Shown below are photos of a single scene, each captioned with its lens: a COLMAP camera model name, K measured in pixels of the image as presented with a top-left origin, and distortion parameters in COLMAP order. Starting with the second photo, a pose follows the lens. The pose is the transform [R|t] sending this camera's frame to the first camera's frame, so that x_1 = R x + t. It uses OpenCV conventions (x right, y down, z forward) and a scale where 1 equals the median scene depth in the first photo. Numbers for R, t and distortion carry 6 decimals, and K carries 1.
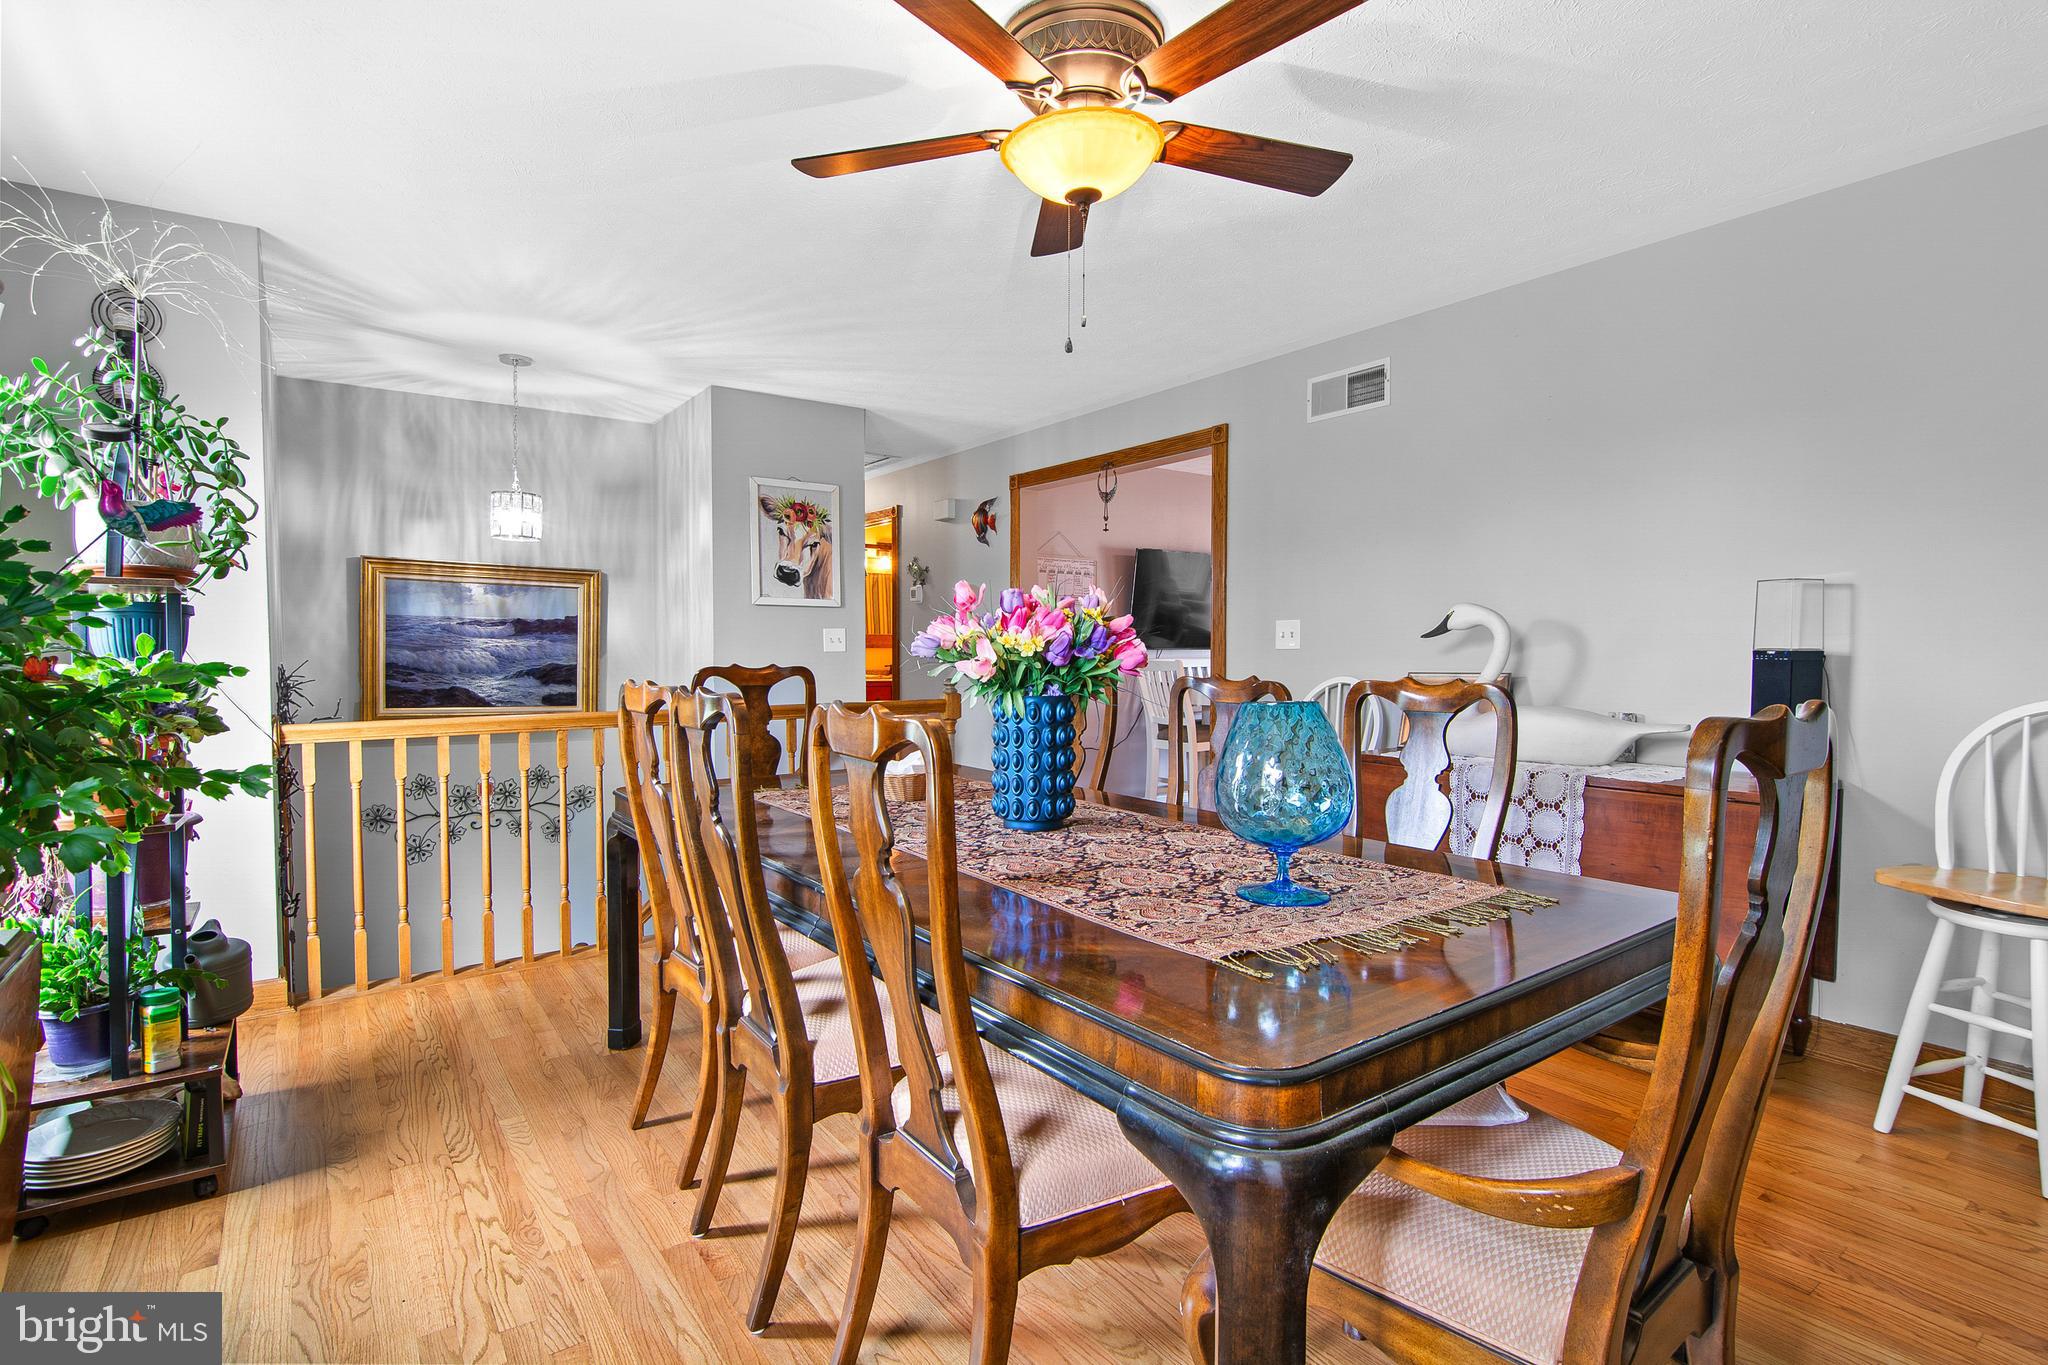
lens RADIAL K [[1022.6, 0, 1028.6], [0, 1022.6, 684.1], [0, 0, 1]] dist [-0.009325, -0.000093]
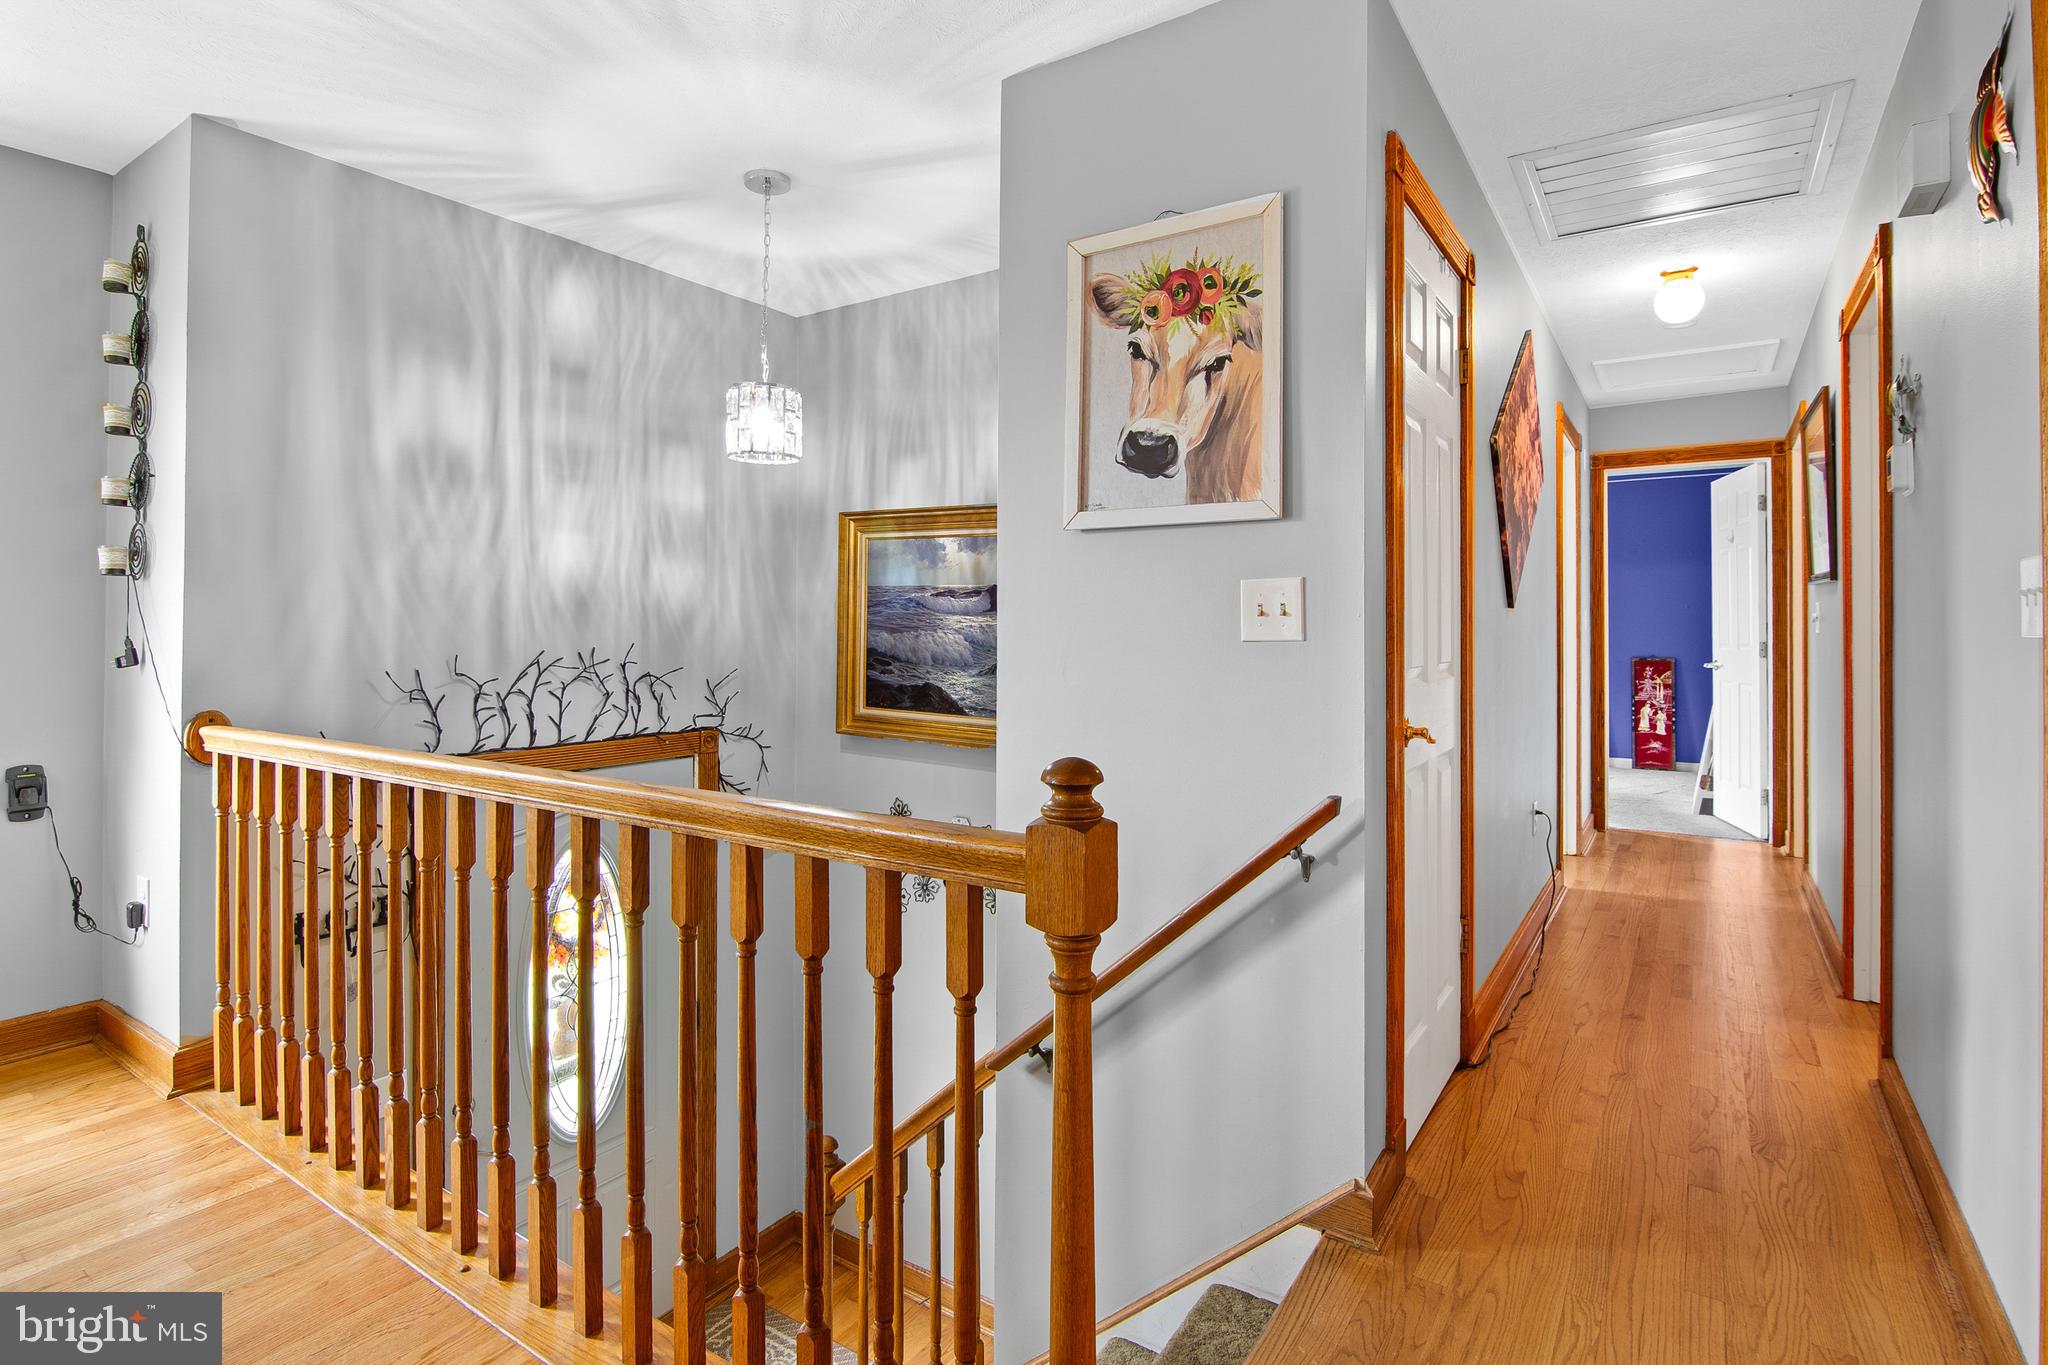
lens RADIAL K [[1022.6, 0, 992.2], [0, 1022.6, 613.7], [0, 0, 1]] dist [-0.009325, -0.000093]
pose [[0.329823, -0.013125, -0.943952, 0.128677], [-0.035808, 0.999010, -0.026402, -0.029055], [0.943364, 0.042509, 0.329026, 0.807314]]
